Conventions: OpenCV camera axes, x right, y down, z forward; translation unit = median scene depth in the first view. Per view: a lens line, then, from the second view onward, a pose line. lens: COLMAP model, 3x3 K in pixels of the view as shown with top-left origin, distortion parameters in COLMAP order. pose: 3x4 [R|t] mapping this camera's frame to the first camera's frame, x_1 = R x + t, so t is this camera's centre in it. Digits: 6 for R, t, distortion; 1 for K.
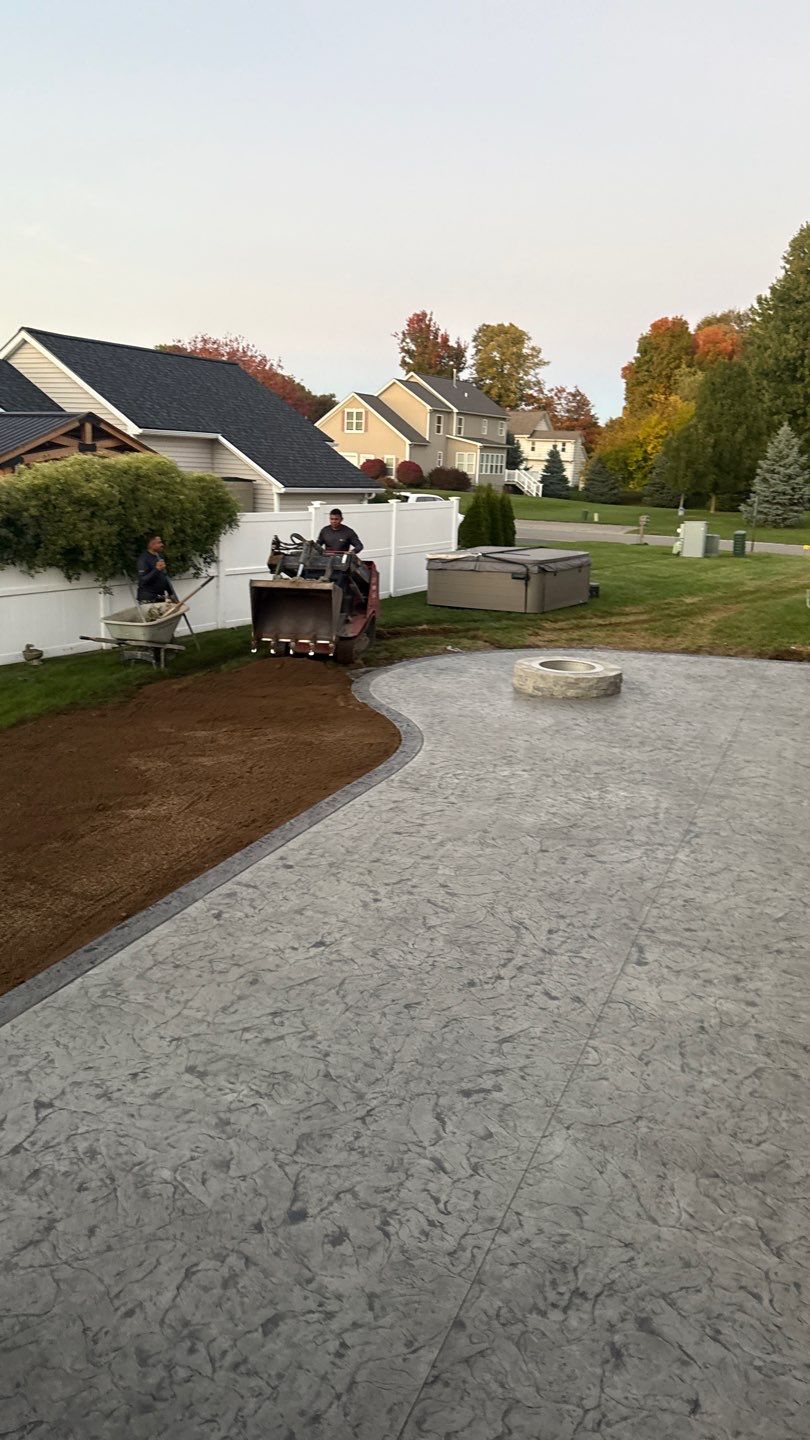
lens RADIAL K [[1014.0, 0, 391.2], [0, 1014.0, 694.1], [0, 0, 1]] dist [0.117824, -0.171054]
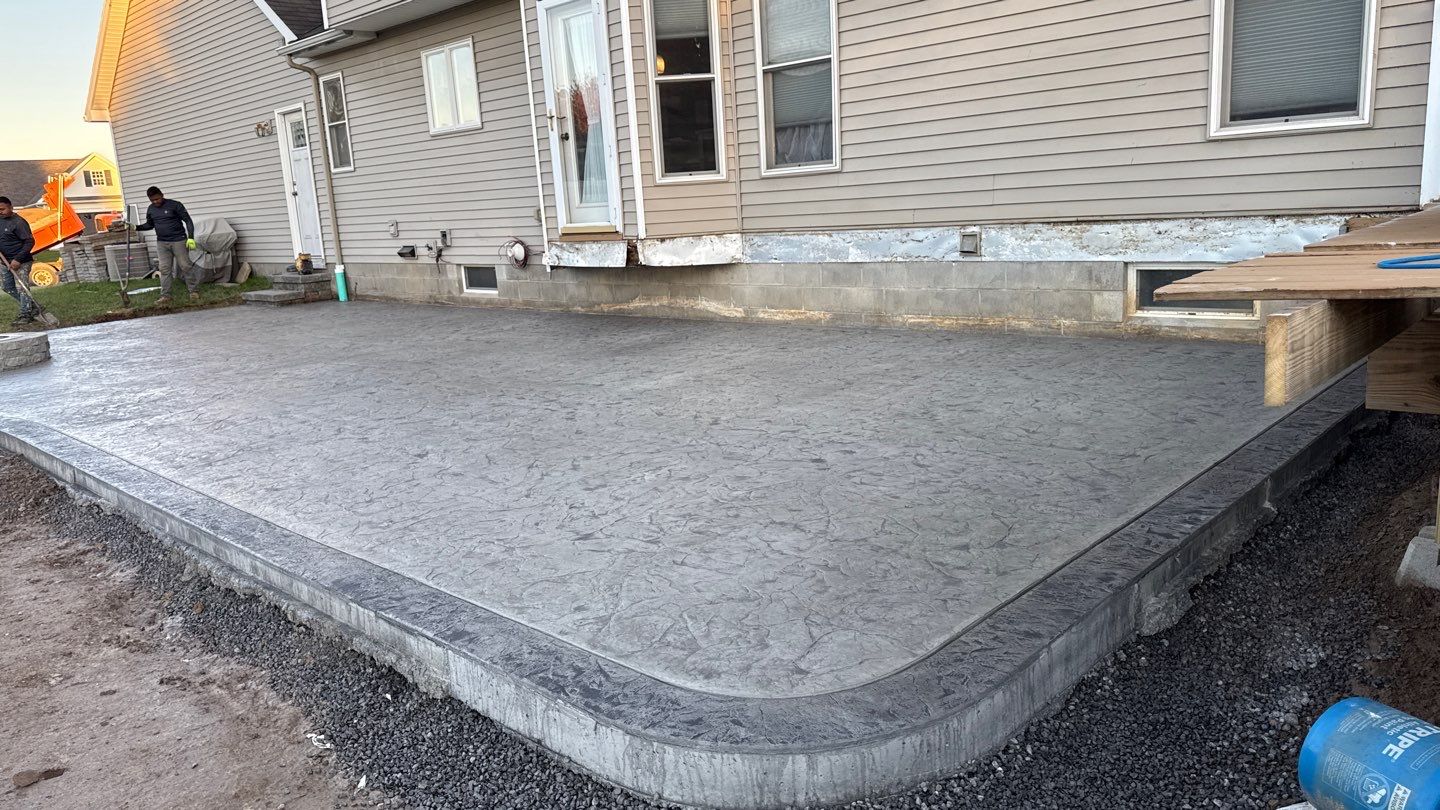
lens RADIAL K [[1005.8, 0, 720.0], [0, 1005.8, 405.0], [0, 0, 1]] dist [0.070695, -0.106267]
pose [[0.328502, -0.236185, 0.914496, -0.925070], [0.278463, 0.949412, 0.145174, 0.166008], [-0.902521, 0.206963, 0.377653, 0.460479]]
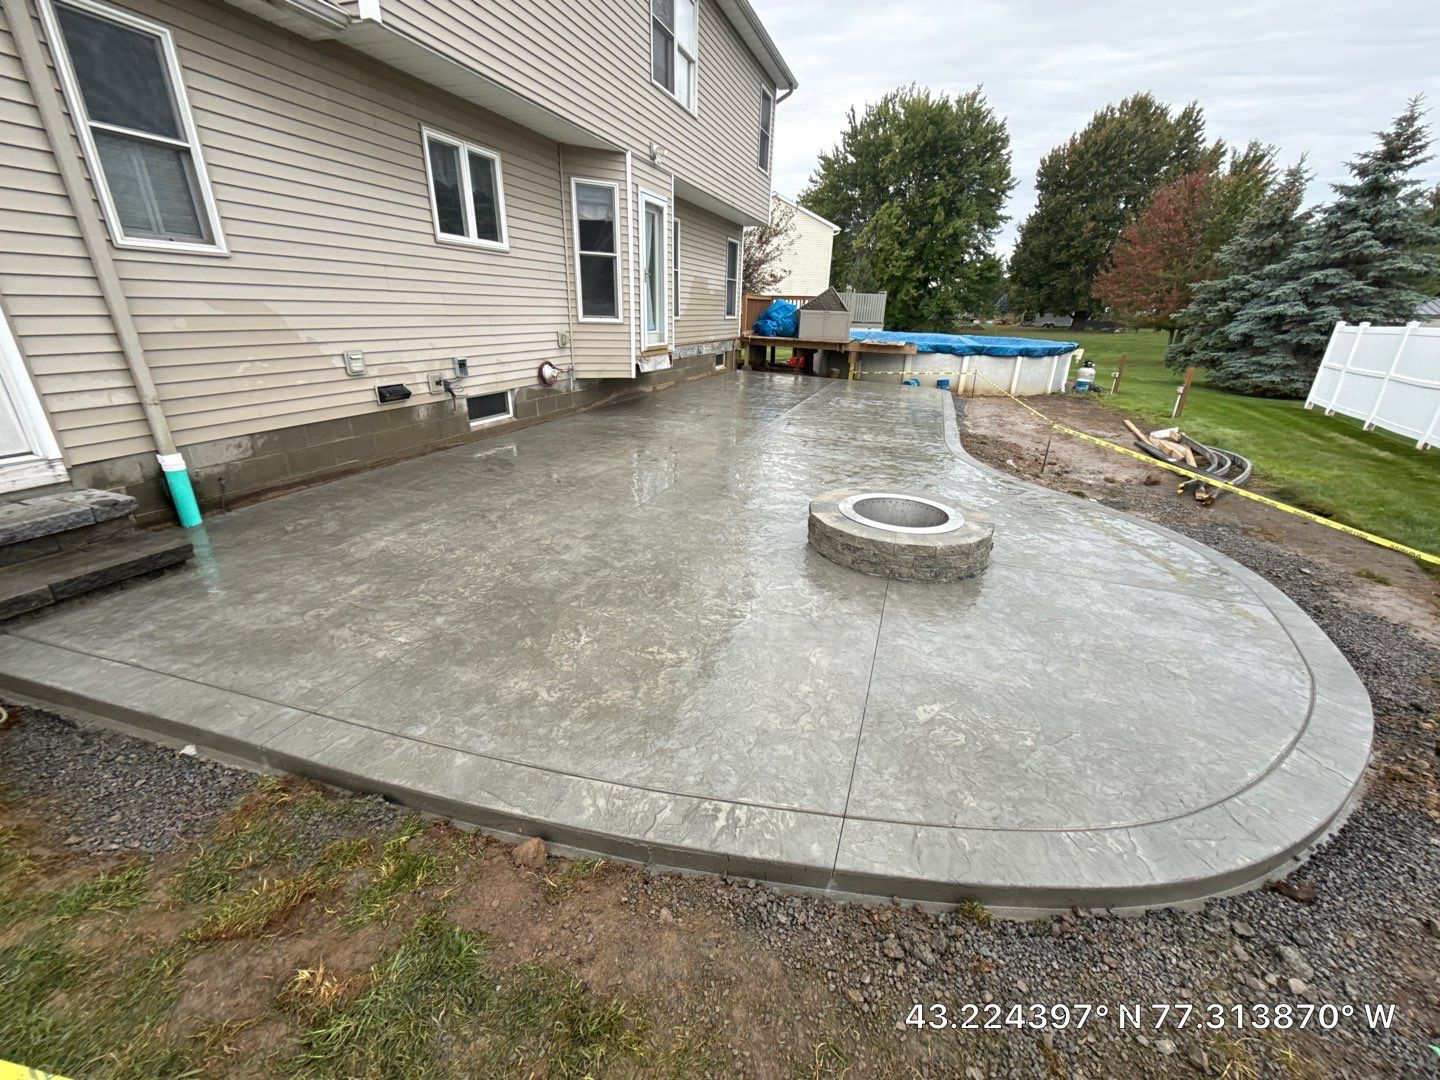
lens RADIAL K [[570.1, 0, 720.0], [0, 570.1, 540.0], [0, 0, 1]] dist [-0.002752, -0.000339]
pose [[-0.994498, -0.024665, -0.101812, 0.949831], [-0.078727, 0.817136, 0.571044, -0.564072], [0.069110, 0.575917, -0.814581, 3.466088]]
